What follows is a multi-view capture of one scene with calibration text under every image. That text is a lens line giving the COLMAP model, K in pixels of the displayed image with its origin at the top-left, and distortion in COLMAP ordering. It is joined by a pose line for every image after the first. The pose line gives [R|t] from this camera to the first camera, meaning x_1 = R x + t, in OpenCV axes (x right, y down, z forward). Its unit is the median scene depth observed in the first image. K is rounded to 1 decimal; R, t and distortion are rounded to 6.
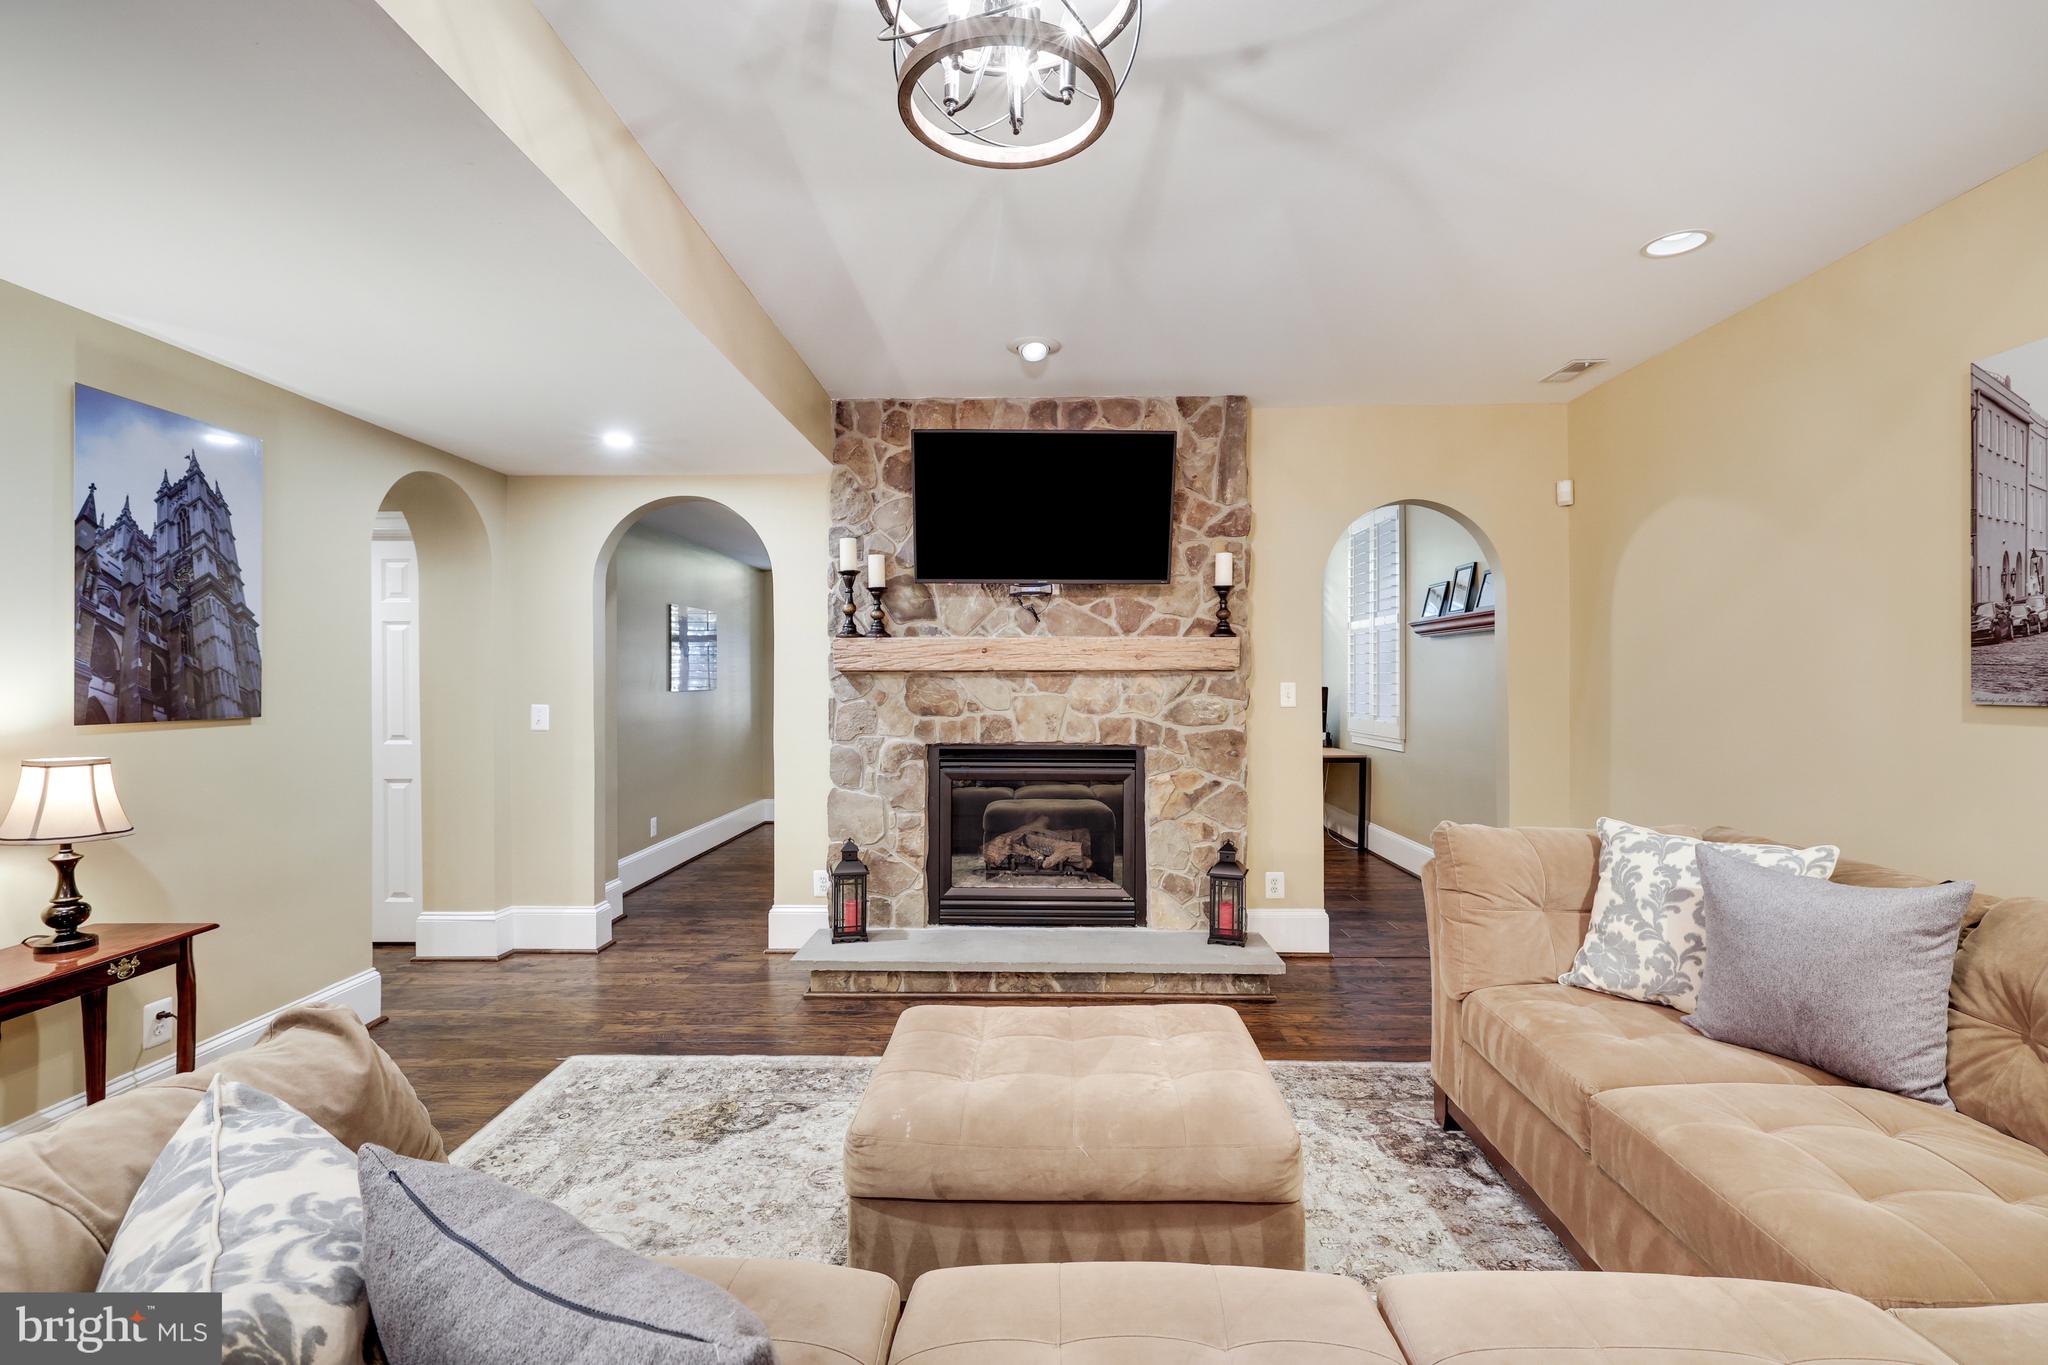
lens RADIAL K [[964.9, 0, 1037.1], [0, 964.9, 676.4], [0, 0, 1]] dist [-0.001854, -0.000261]
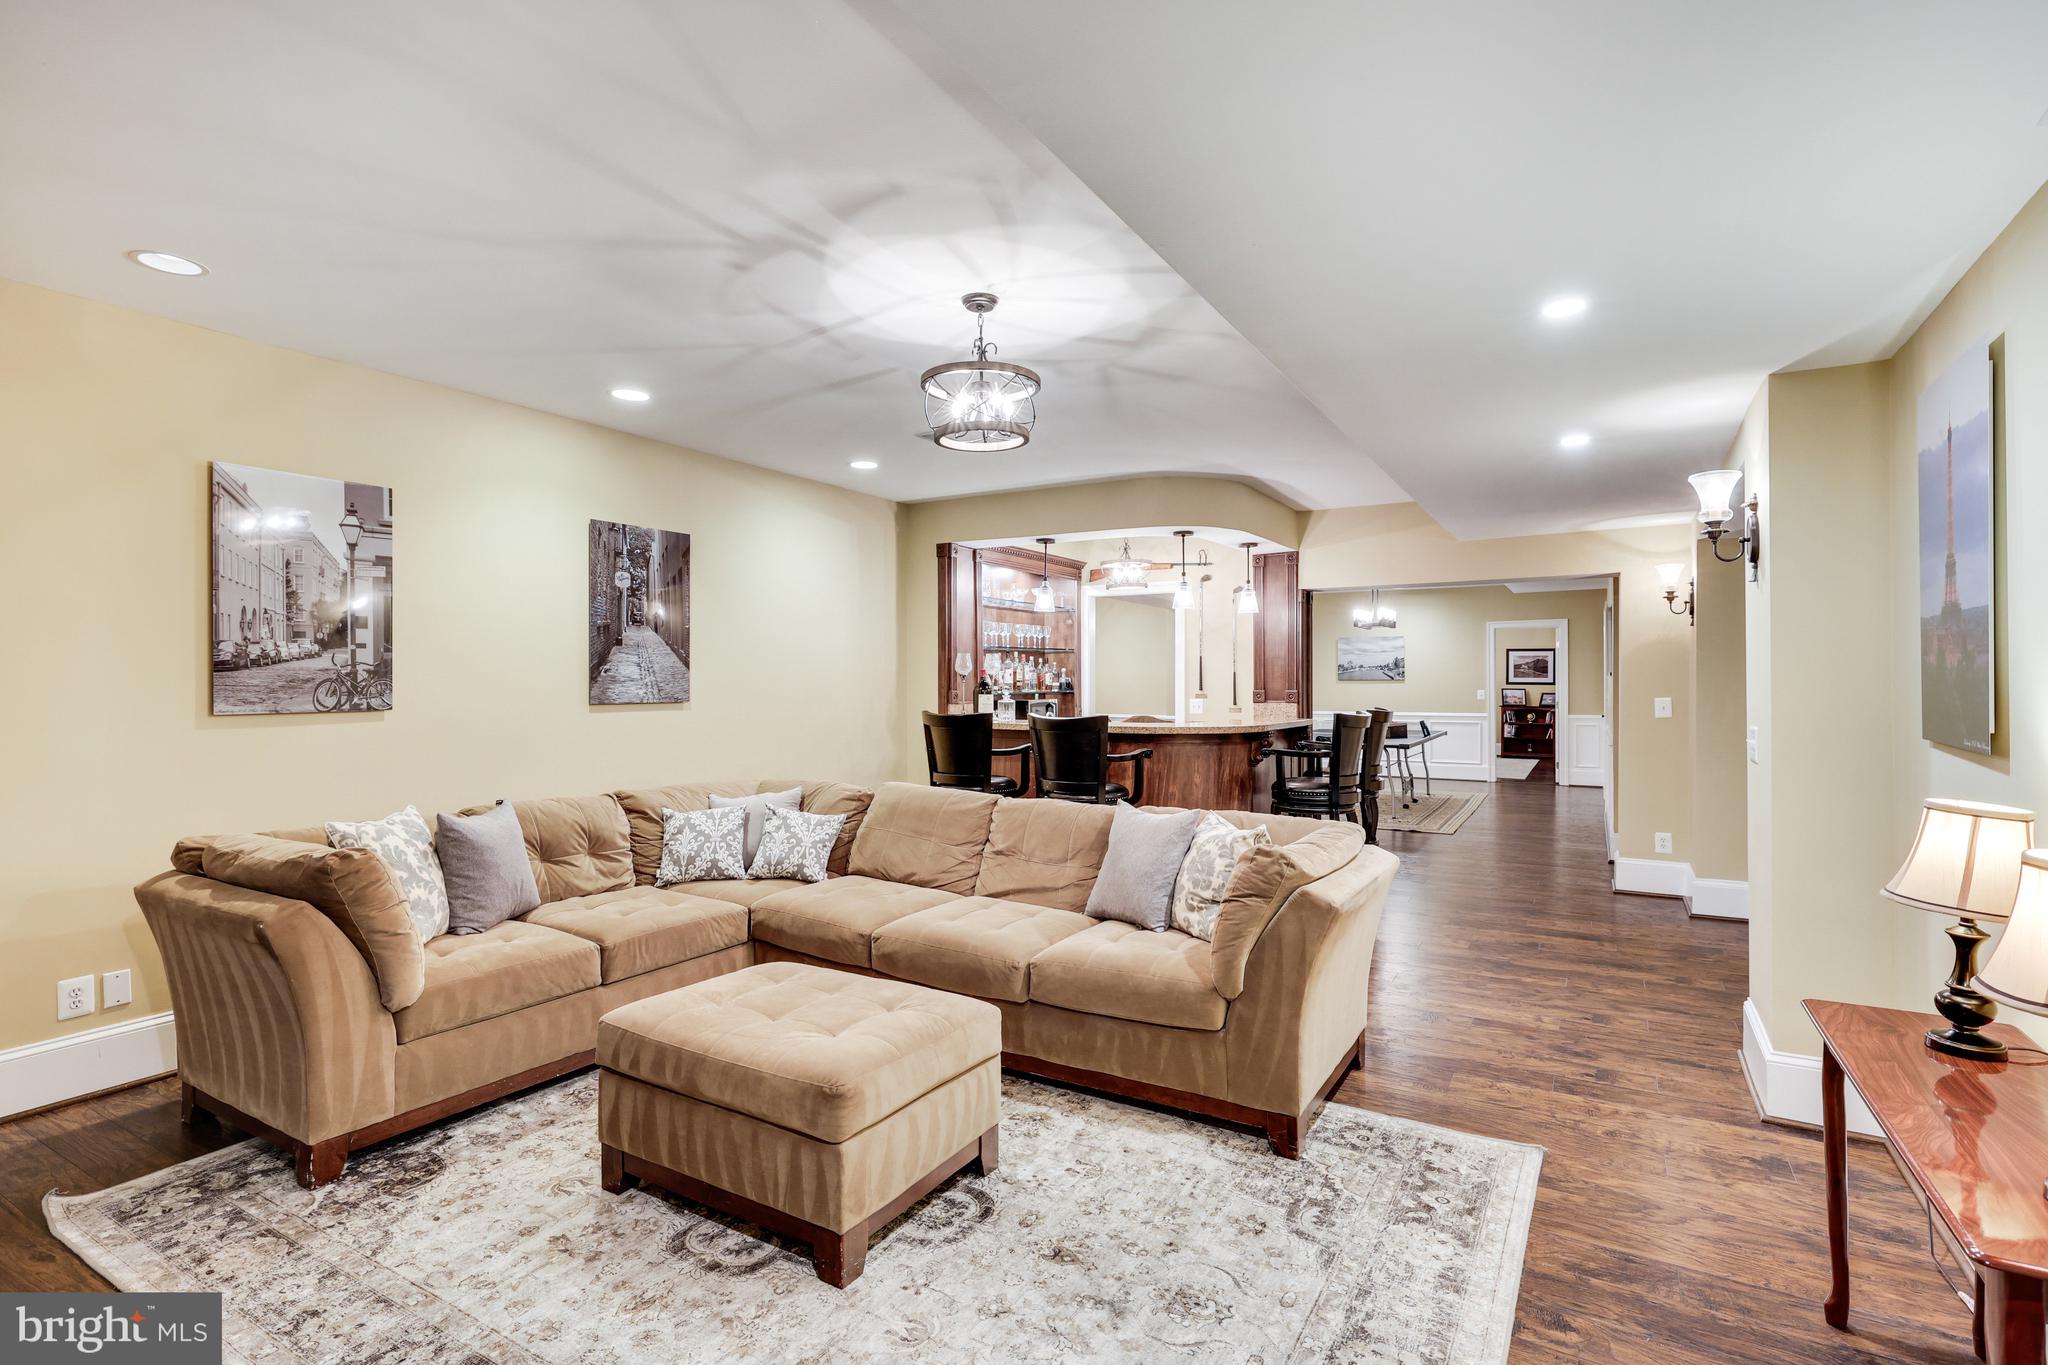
lens RADIAL K [[964.9, 0, 1023.5], [0, 964.9, 683.2], [0, 0, 1]] dist [-0.001854, -0.000261]
pose [[-0.869945, -0.000826, 0.493149, -0.695090], [0.001660, 0.999988, 0.004603, -0.020251], [-0.493147, 0.004823, -0.869933, 1.656448]]
